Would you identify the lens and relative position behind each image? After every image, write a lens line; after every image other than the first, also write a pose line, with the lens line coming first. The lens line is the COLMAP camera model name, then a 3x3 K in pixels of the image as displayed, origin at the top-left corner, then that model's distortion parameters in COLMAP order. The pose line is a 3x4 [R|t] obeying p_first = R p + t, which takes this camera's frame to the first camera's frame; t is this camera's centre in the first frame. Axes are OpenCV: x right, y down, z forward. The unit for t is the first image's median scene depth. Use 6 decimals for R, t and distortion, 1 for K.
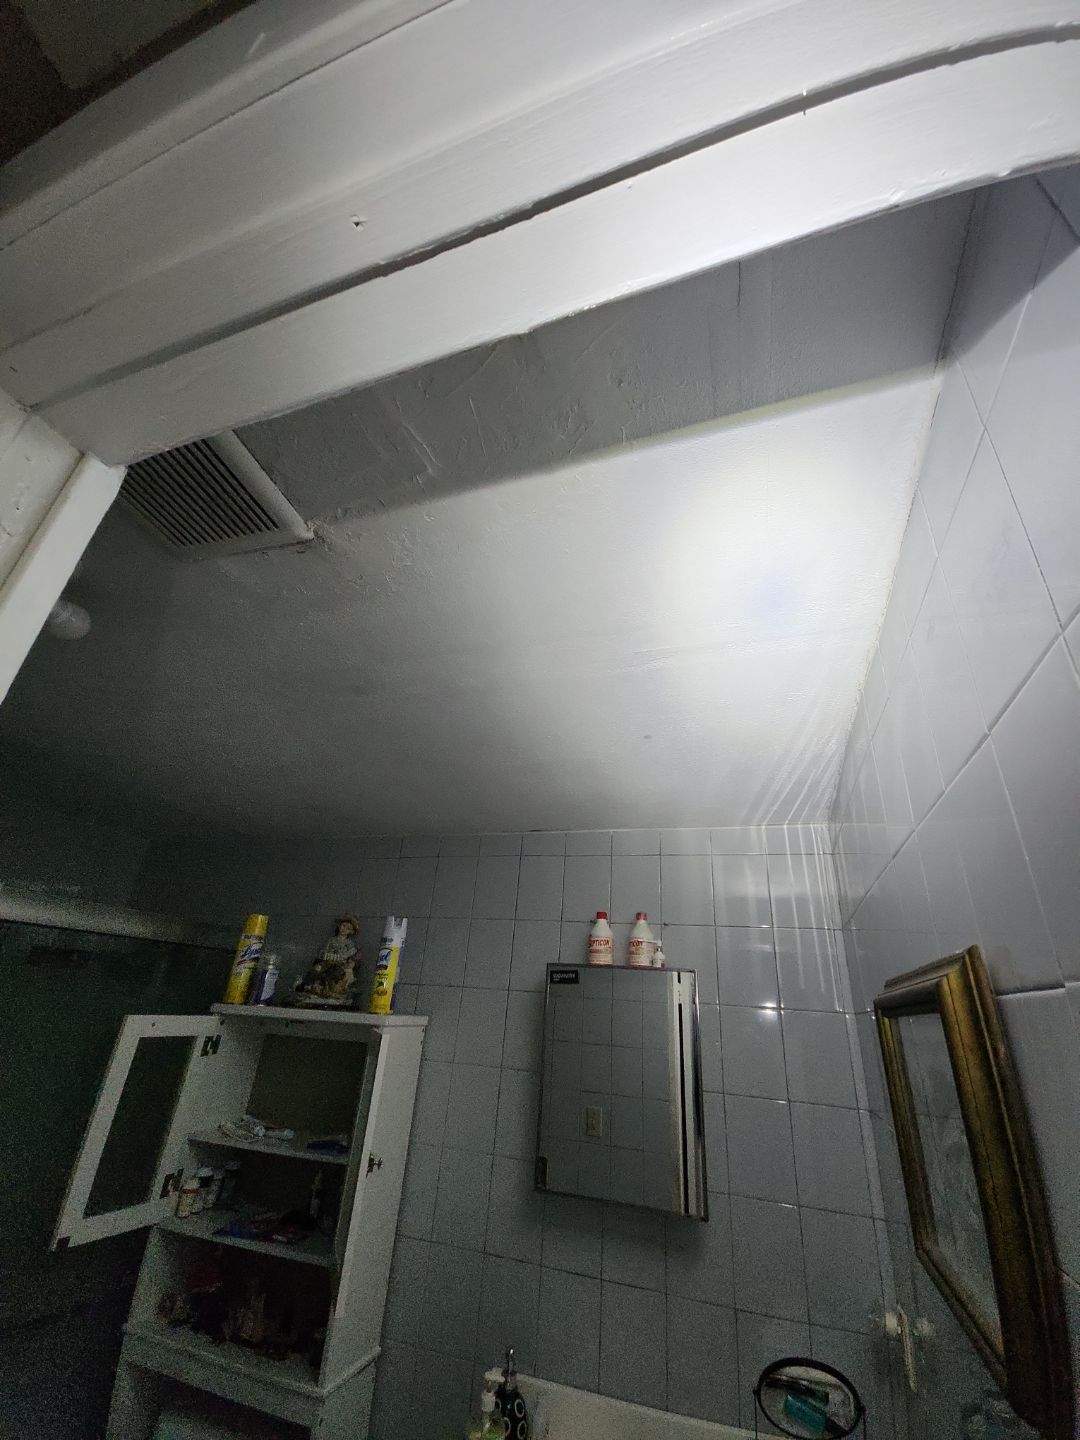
lens RADIAL K [[580.5, 0, 550.7], [0, 580.5, 723.9], [0, 0, 1]] dist [0.023175, -0.013823]
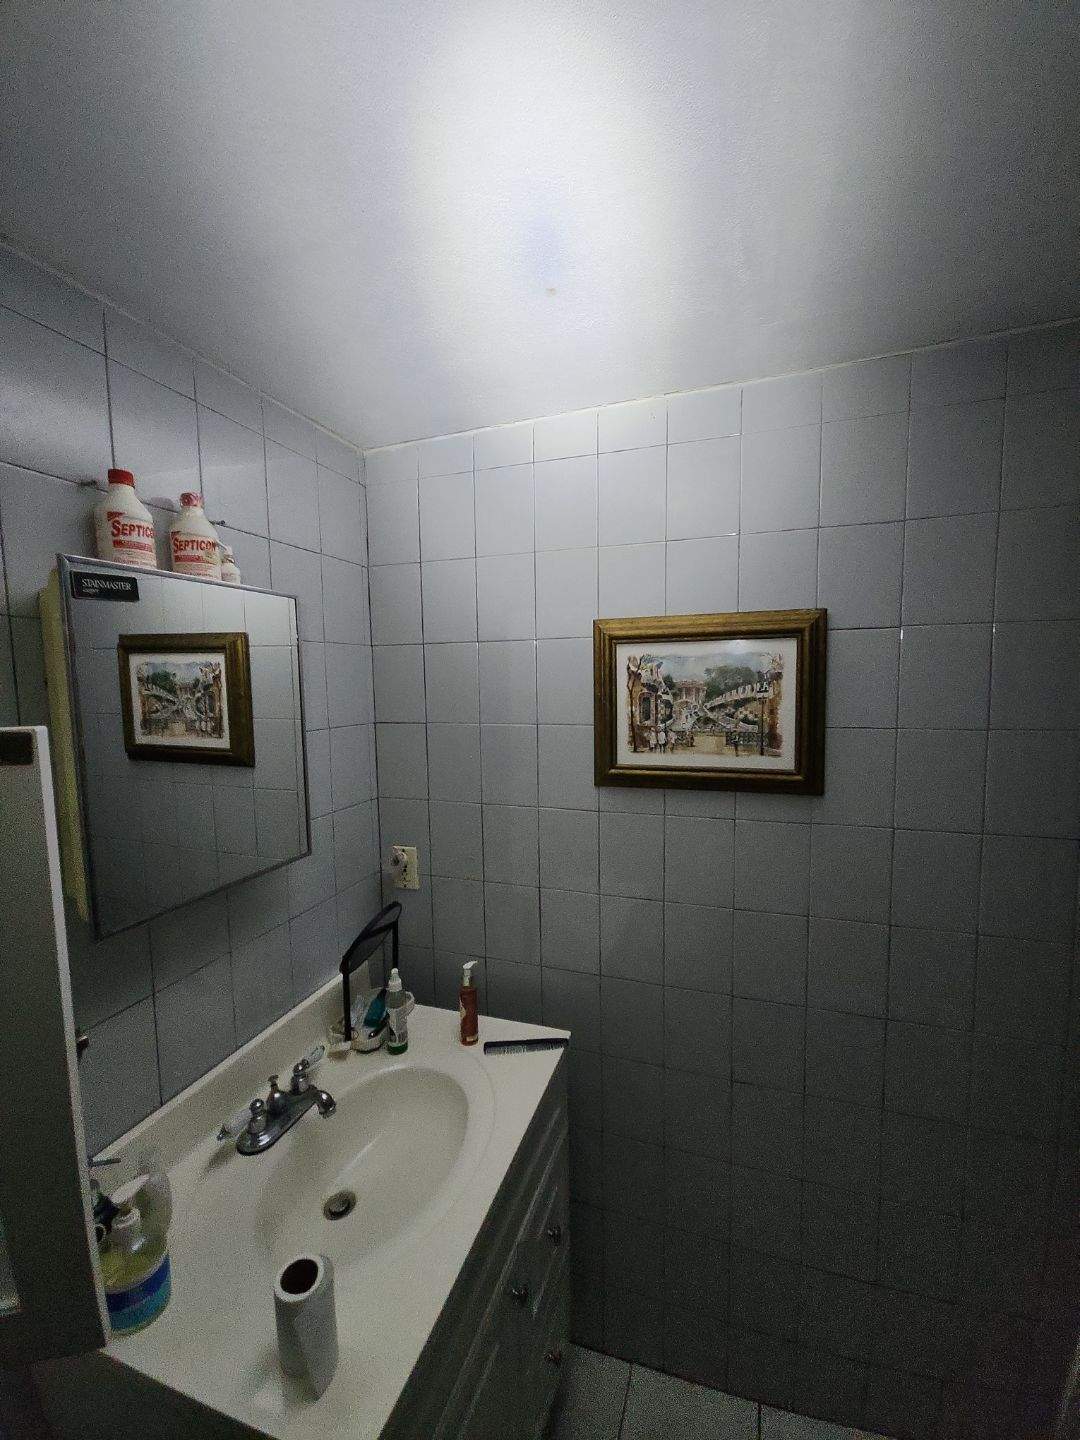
lens RADIAL K [[580.5, 0, 550.7], [0, 580.5, 723.9], [0, 0, 1]] dist [0.023175, -0.013823]
pose [[0.003542, -0.147504, 0.989055, -0.485753], [-0.430059, 0.892700, 0.134674, 0.315972], [-0.902794, -0.425829, -0.060274, 0.656657]]
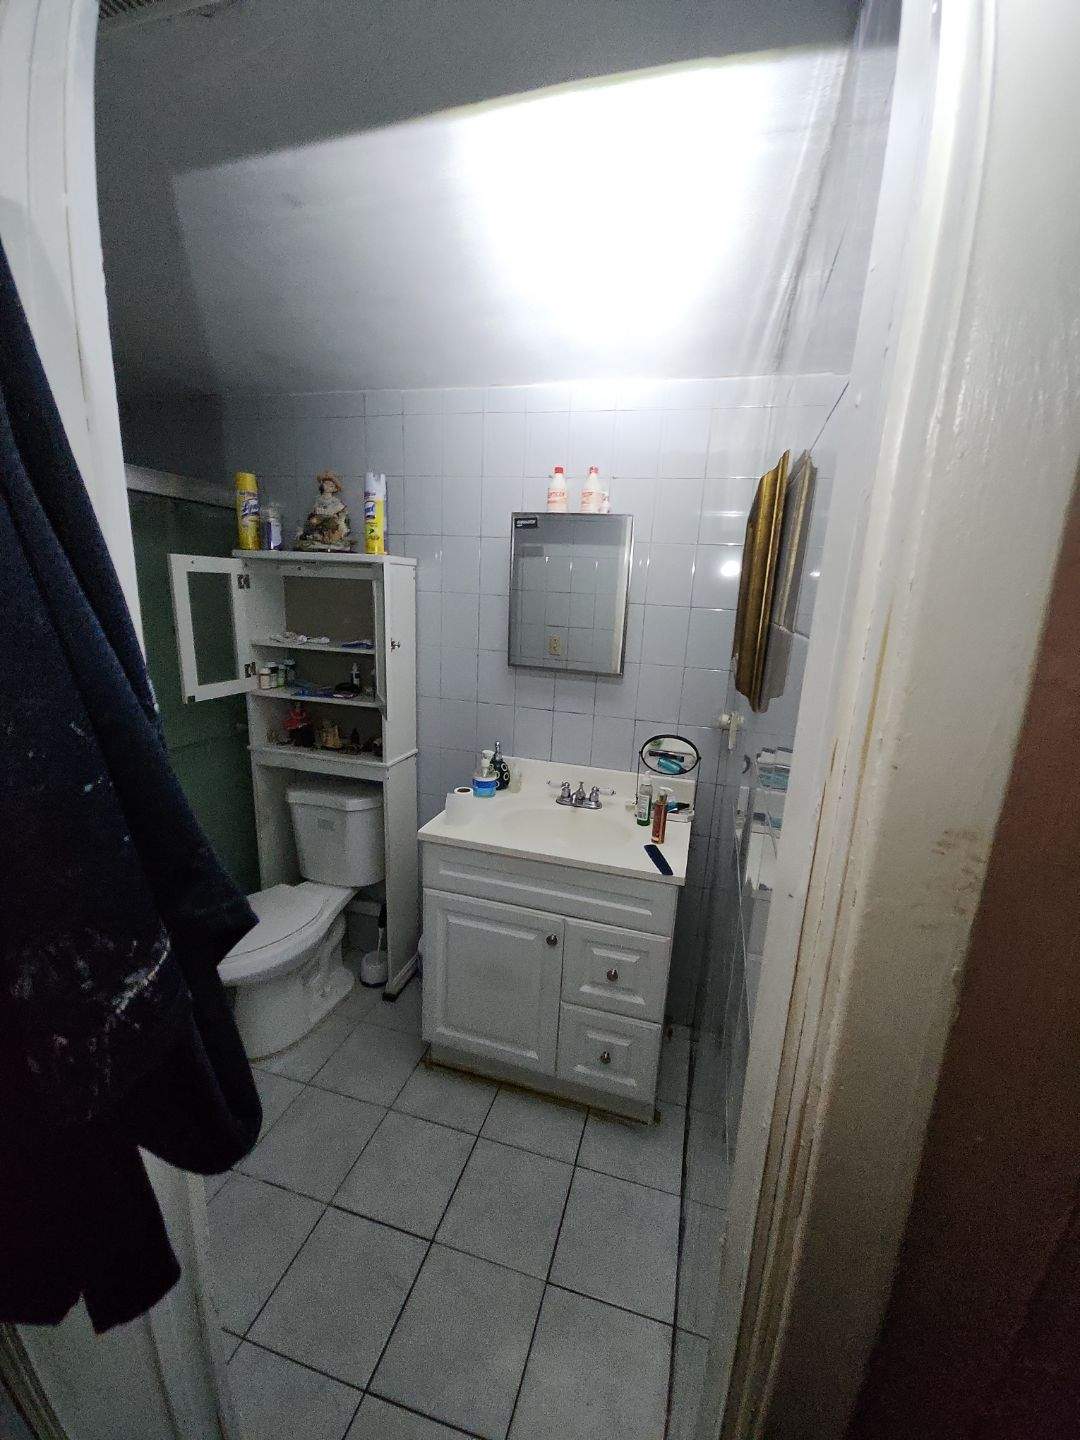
lens RADIAL K [[580.5, 0, 550.7], [0, 580.5, 723.9], [0, 0, 1]] dist [0.023175, -0.013823]
pose [[0.998803, -0.028205, 0.039968, 0.014577], [-0.003757, 0.770393, 0.637559, -0.012578], [-0.048773, -0.636946, 0.769364, -0.193038]]
